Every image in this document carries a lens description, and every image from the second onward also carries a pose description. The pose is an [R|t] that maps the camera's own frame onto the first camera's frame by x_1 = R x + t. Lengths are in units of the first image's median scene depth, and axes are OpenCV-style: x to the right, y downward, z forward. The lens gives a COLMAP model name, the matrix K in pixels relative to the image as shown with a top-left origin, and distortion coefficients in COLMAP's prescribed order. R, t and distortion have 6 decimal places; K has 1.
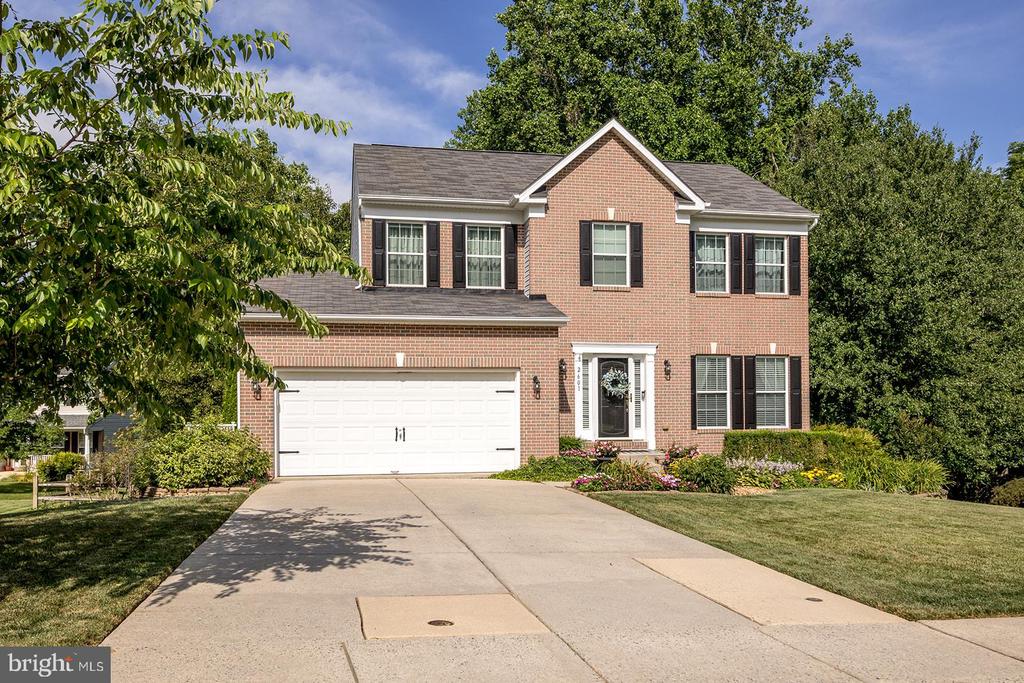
lens RADIAL K [[936.3, 0, 510.5], [0, 936.3, 345.9], [0, 0, 1]] dist [-0.015548, 0.000000]
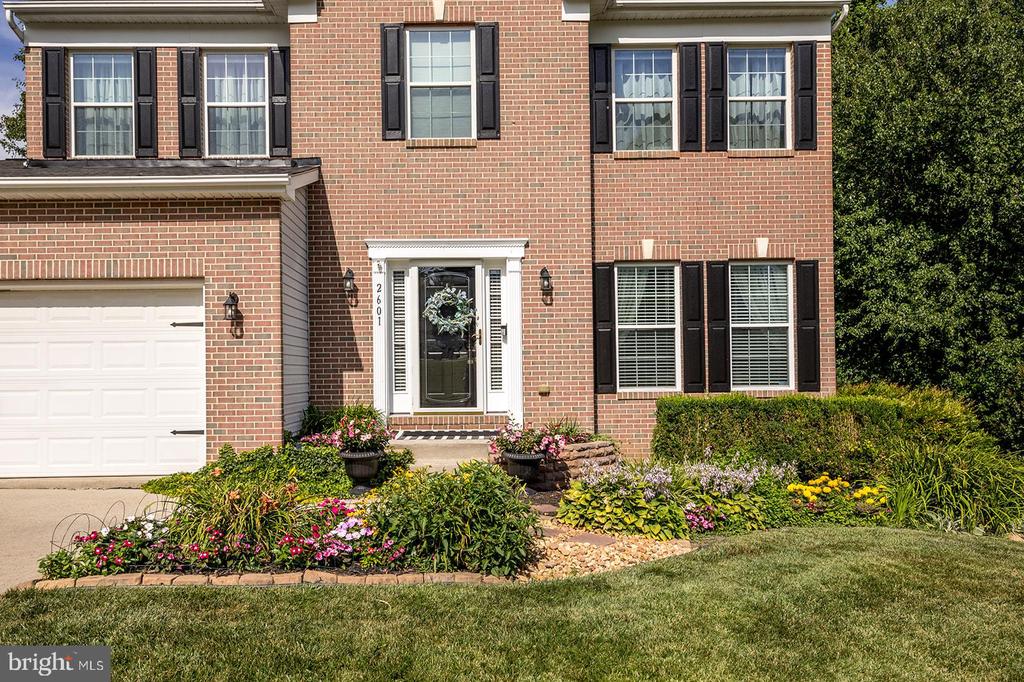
lens RADIAL K [[730.3, 0, 510.9], [0, 730.3, 340.7], [0, 0, 1]] dist [0.018556, -0.024107]
pose [[0.978130, -0.015296, -0.207432, 0.228001], [0.020847, 0.999480, 0.024599, 0.045148], [0.206948, -0.028386, 0.977940, 0.551307]]
